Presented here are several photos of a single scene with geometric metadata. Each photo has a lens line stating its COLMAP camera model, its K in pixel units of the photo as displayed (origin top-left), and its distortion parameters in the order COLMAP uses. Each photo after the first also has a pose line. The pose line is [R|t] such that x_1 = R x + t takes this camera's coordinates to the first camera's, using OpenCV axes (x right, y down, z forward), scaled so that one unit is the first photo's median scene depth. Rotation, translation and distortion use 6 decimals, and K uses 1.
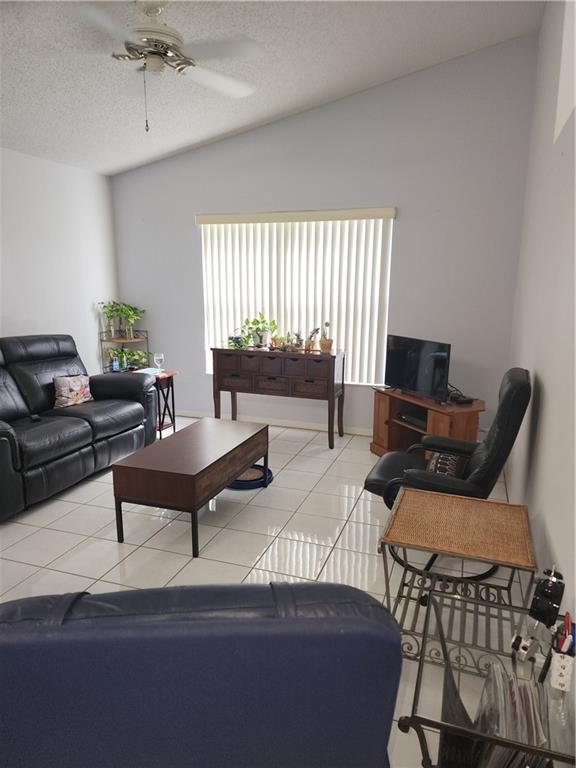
lens RADIAL K [[519.9, 0, 292.7], [0, 519.9, 380.3], [0, 0, 1]] dist [0.063765, -0.053459]
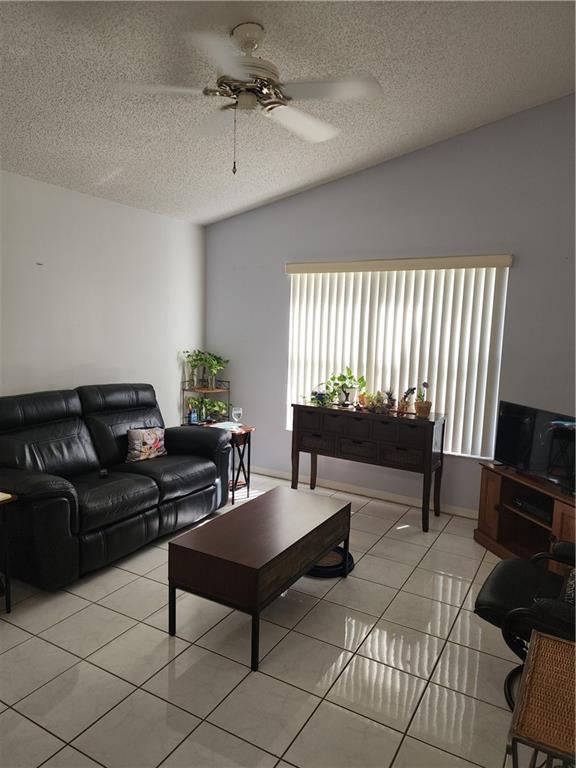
lens RADIAL K [[519.9, 0, 281.9], [0, 519.9, 380.7], [0, 0, 1]] dist [0.063765, -0.053459]
pose [[0.981340, 0.044133, -0.187146, -0.006625], [-0.060345, 0.994818, -0.081832, -0.032392], [0.182565, 0.091598, 0.978918, 0.112567]]
